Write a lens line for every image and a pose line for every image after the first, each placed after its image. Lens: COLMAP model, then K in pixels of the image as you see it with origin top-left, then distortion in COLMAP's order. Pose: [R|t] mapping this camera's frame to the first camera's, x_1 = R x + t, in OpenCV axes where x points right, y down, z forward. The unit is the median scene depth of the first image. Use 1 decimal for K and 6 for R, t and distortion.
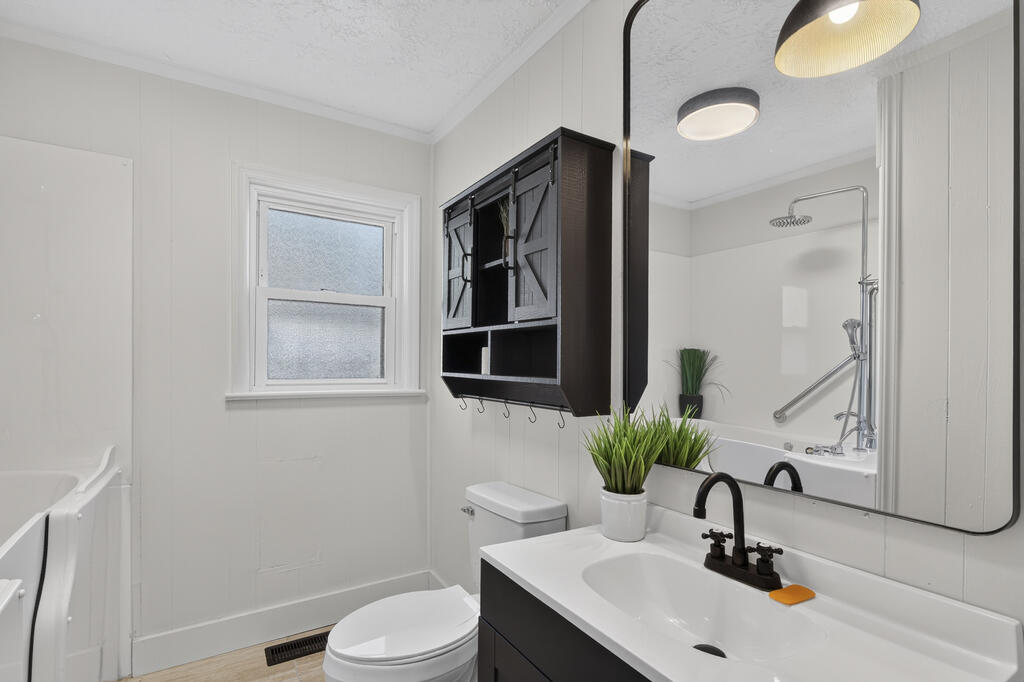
lens RADIAL K [[474.6, 0, 512.9], [0, 474.6, 360.3], [0, 0, 1]] dist [0.002421, 0.000032]
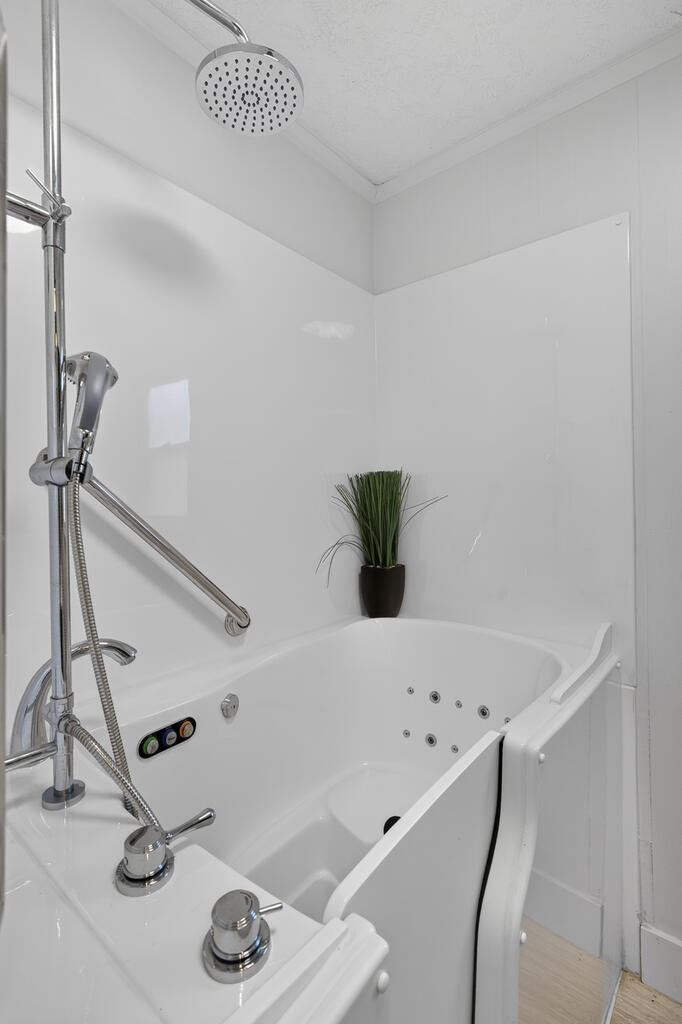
lens RADIAL K [[474.6, 0, 295.3], [0, 474.6, 496.1], [0, 0, 1]] dist [0.002421, 0.000032]
pose [[0.247573, -0.014670, -0.968758, -0.281395], [0.003135, 0.999892, -0.014340, -0.000888], [0.968864, 0.000513, 0.247592, 0.388287]]
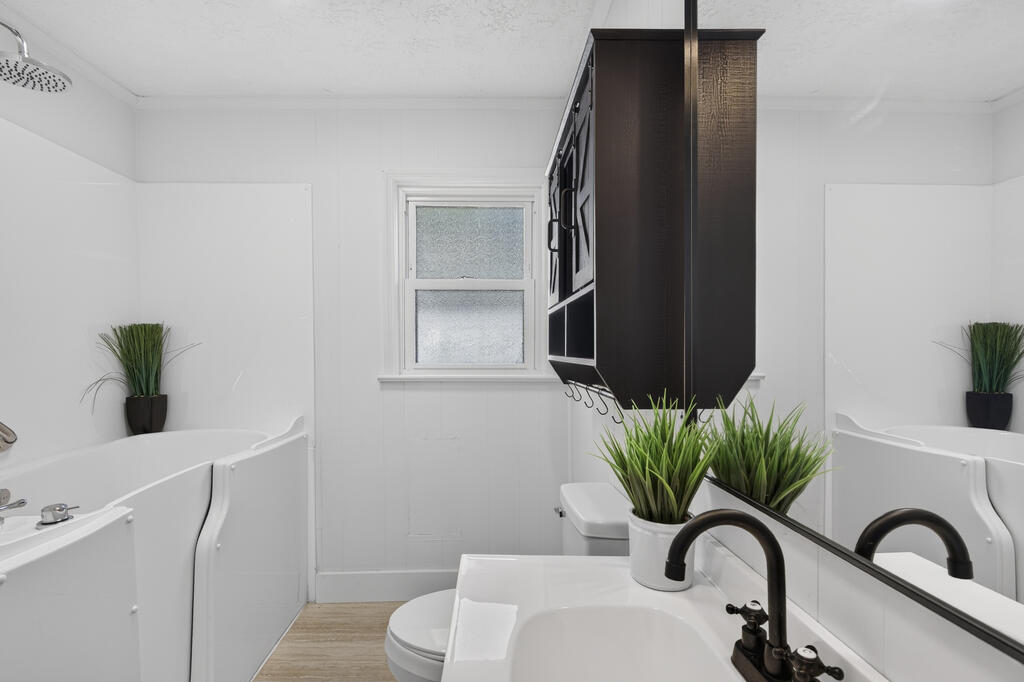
lens RADIAL K [[476.9, 0, 501.4], [0, 476.9, 357.3], [0, 0, 1]] dist [-0.002425, 0.000053]
pose [[0.864922, -0.002857, -0.501899, 0.262365], [0.010270, 0.999875, 0.012006, 0.018701], [0.501802, -0.015539, 0.864843, 0.184916]]
